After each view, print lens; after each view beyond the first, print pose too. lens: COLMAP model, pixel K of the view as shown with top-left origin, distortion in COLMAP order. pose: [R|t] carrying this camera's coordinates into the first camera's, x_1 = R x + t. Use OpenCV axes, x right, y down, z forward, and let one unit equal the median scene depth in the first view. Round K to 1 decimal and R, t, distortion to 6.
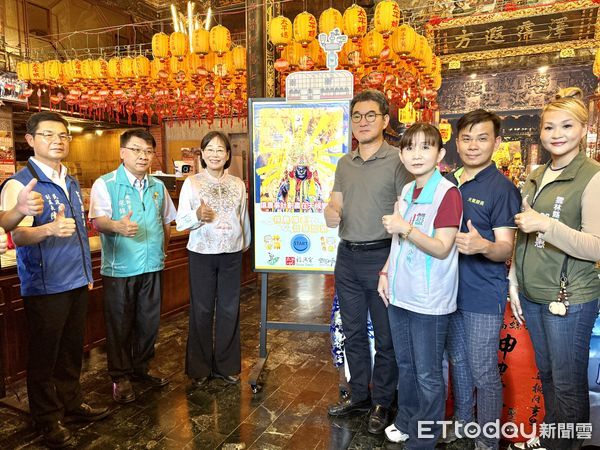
lens RADIAL K [[416.9, 0, 300.0], [0, 416.9, 225.0], [0, 0, 1]] dist [0.127190, -0.178123]
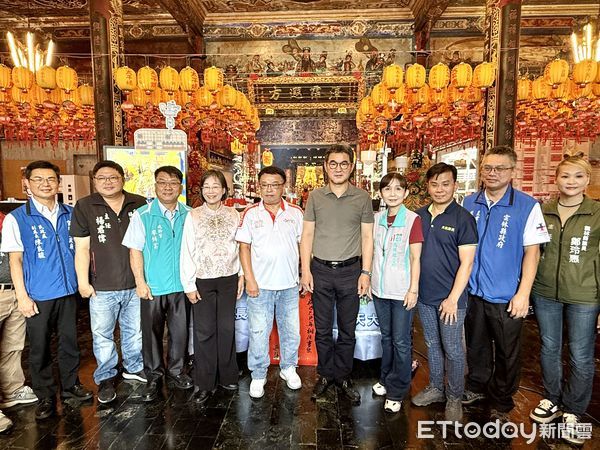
lens RADIAL K [[372.0, 0, 300.0], [0, 372.0, 225.0], [0, 0, 1]] dist [-0.005433, 0.000782]
pose [[0.925913, -0.040778, 0.375529, -0.000634], [0.046568, 0.998895, -0.006353, -0.010945], [-0.374855, 0.023370, 0.926789, -0.122593]]
